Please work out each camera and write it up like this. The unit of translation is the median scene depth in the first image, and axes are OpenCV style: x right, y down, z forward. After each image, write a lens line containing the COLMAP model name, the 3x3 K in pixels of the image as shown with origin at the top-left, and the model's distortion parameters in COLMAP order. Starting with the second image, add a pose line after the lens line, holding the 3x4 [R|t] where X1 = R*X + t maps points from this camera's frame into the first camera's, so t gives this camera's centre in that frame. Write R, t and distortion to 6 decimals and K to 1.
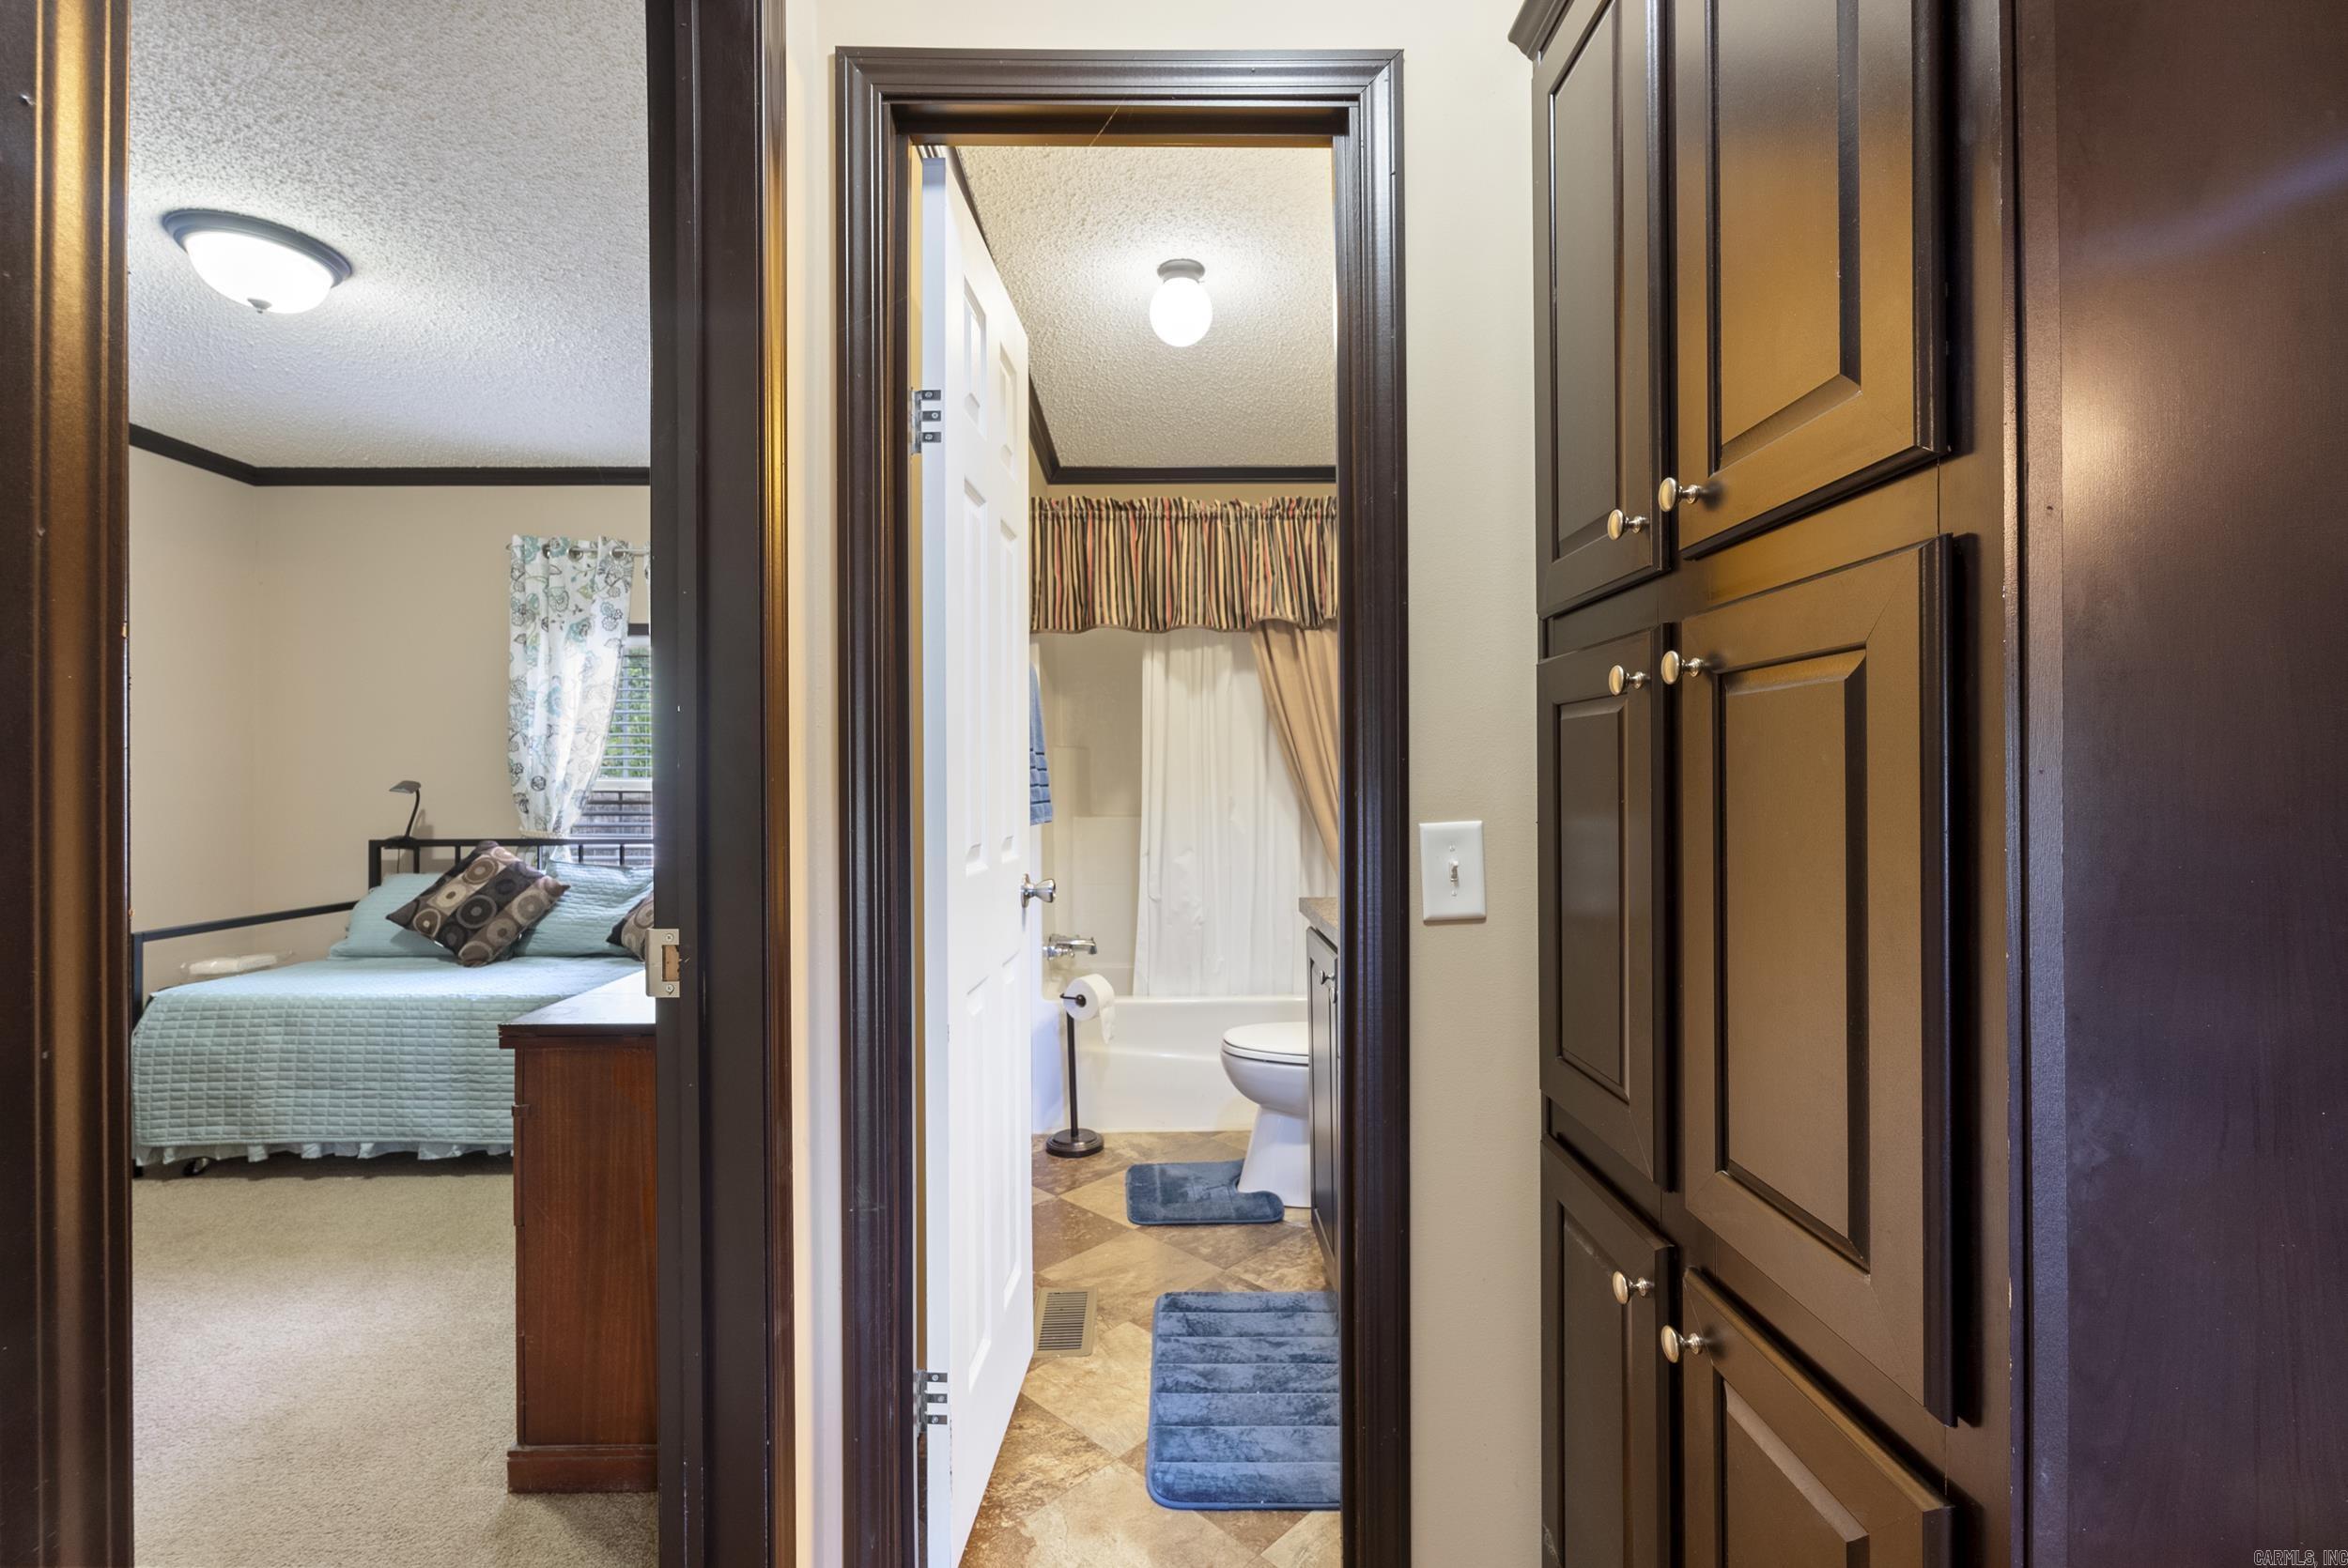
lens RADIAL K [[1030.7, 0, 1174.0], [0, 1030.7, 784.0], [0, 0, 1]] dist [-0.007386, -0.000080]
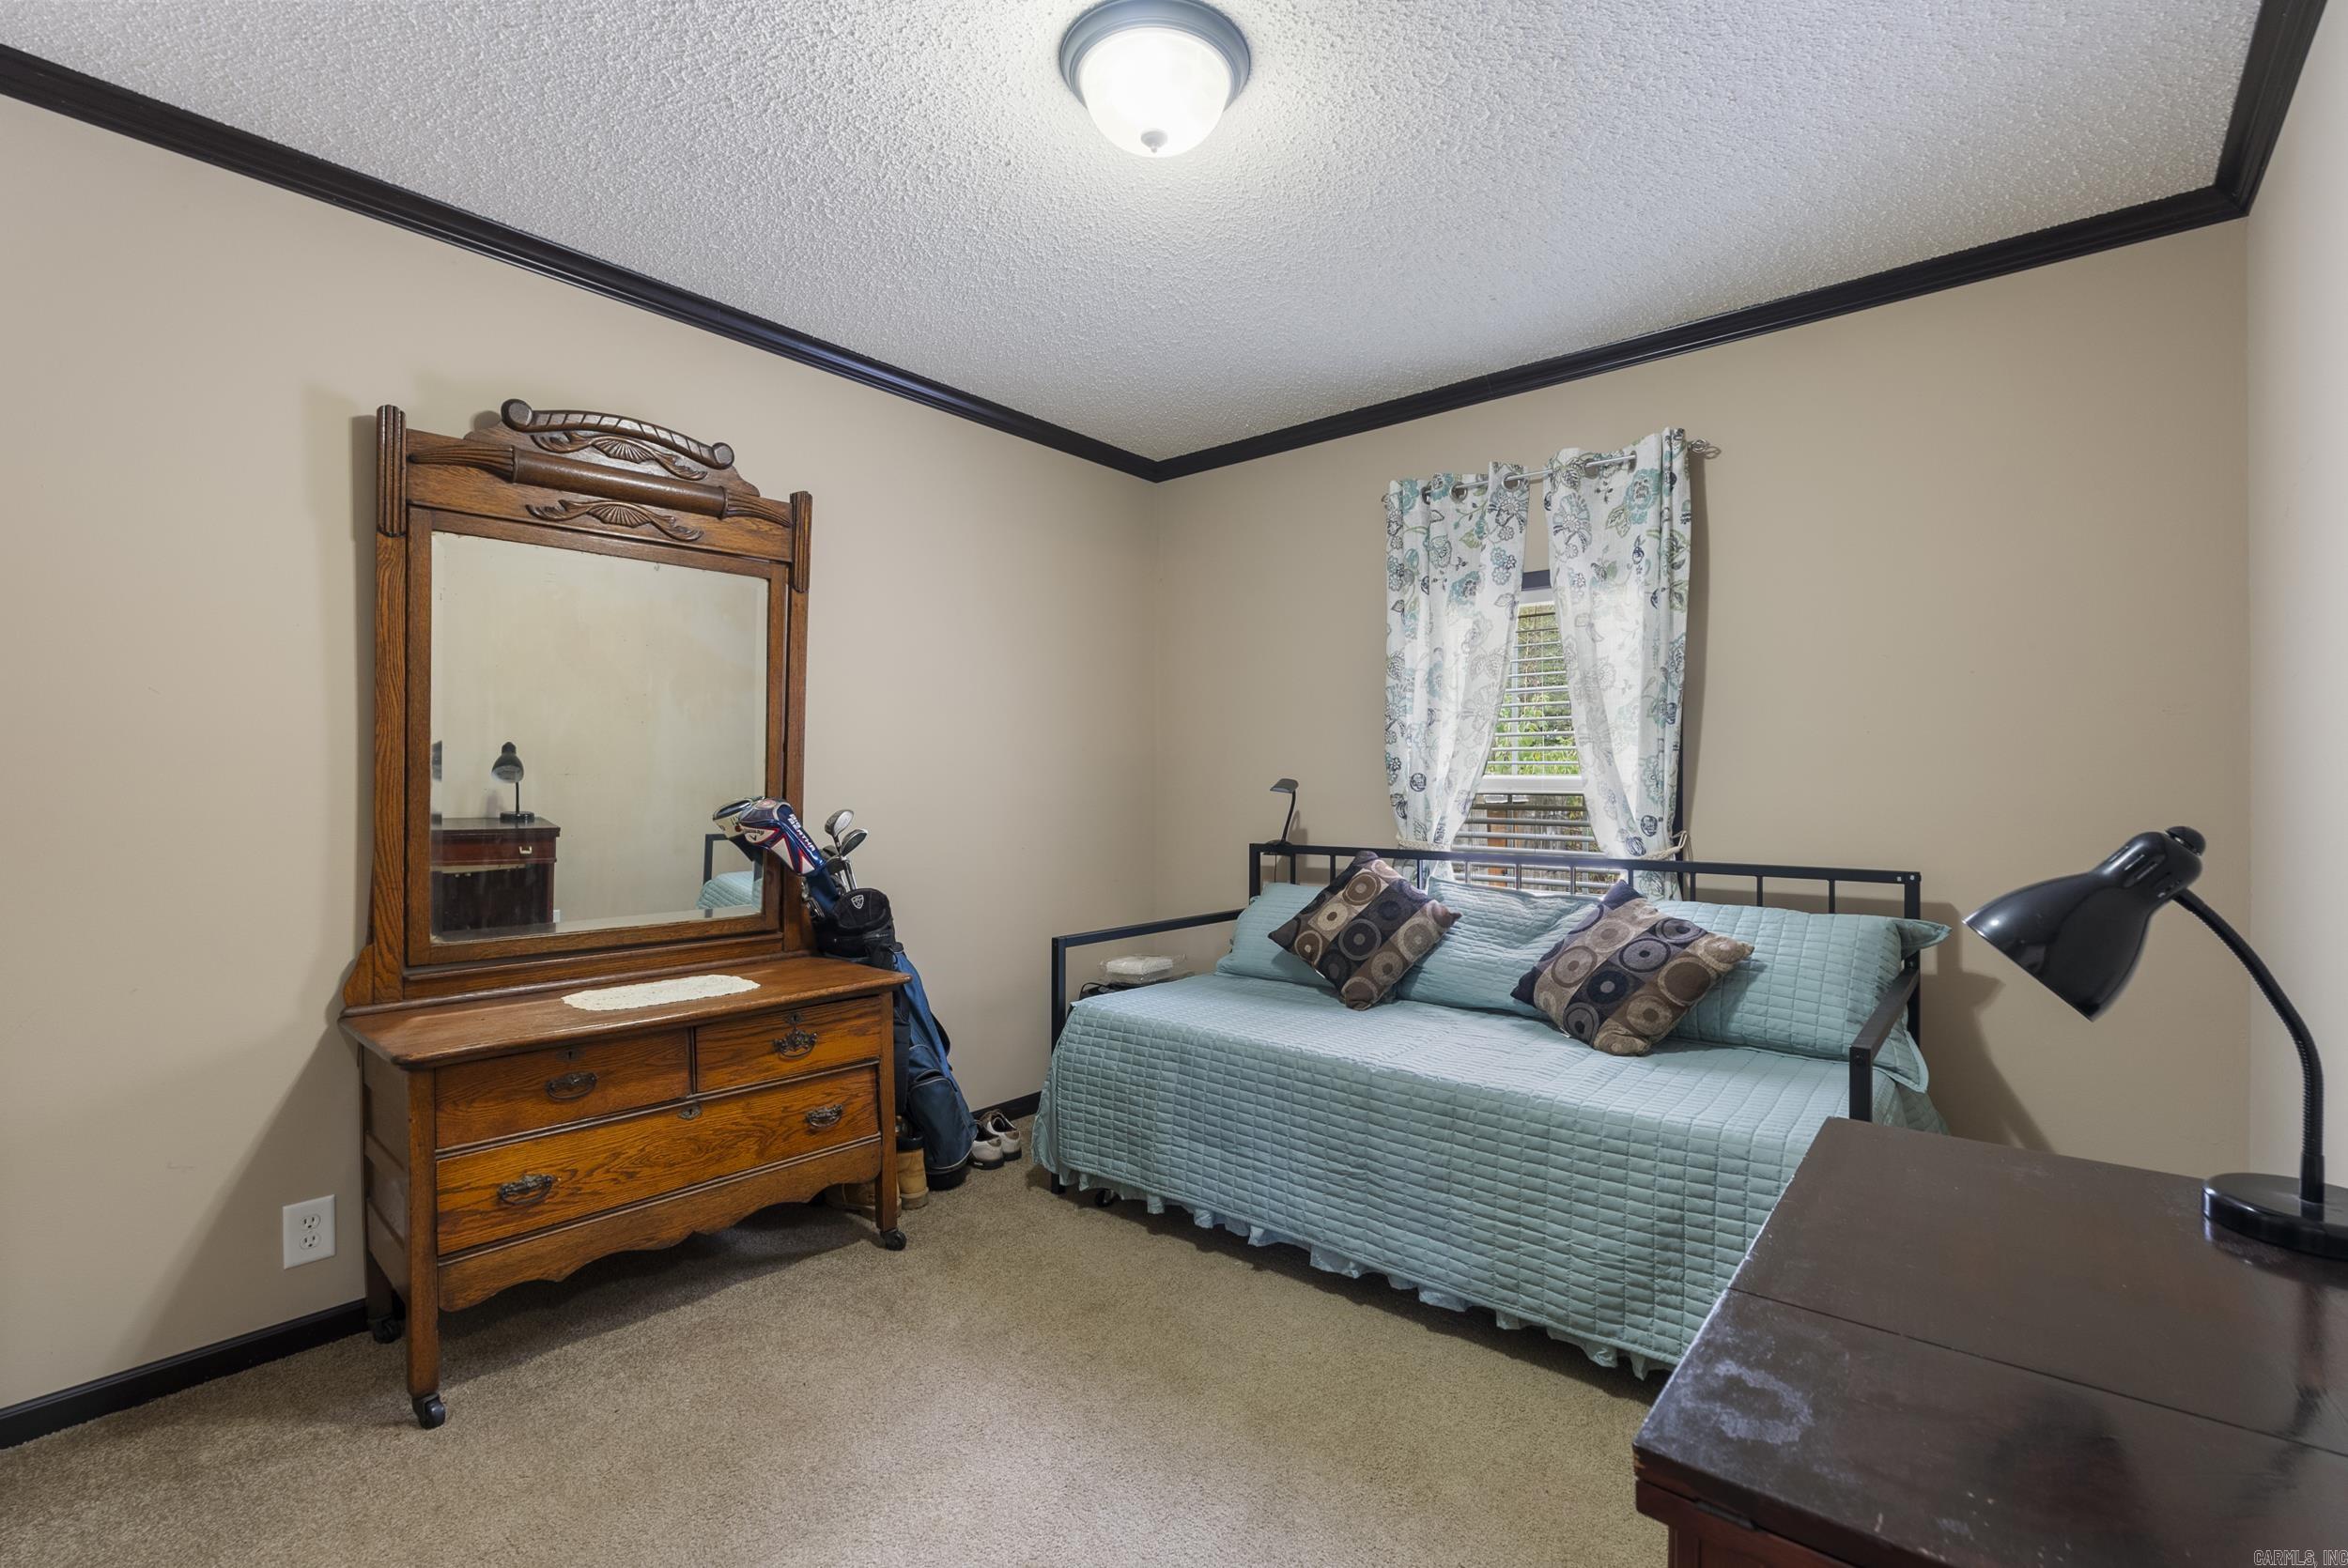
lens RADIAL K [[1030.7, 0, 1174.0], [0, 1030.7, 784.0], [0, 0, 1]] dist [-0.007386, -0.000080]
pose [[0.753658, 0.001604, -0.657264, -0.227866], [-0.001343, 0.999999, 0.000900, 0.000444], [0.657265, 0.000204, 0.753659, 0.259190]]
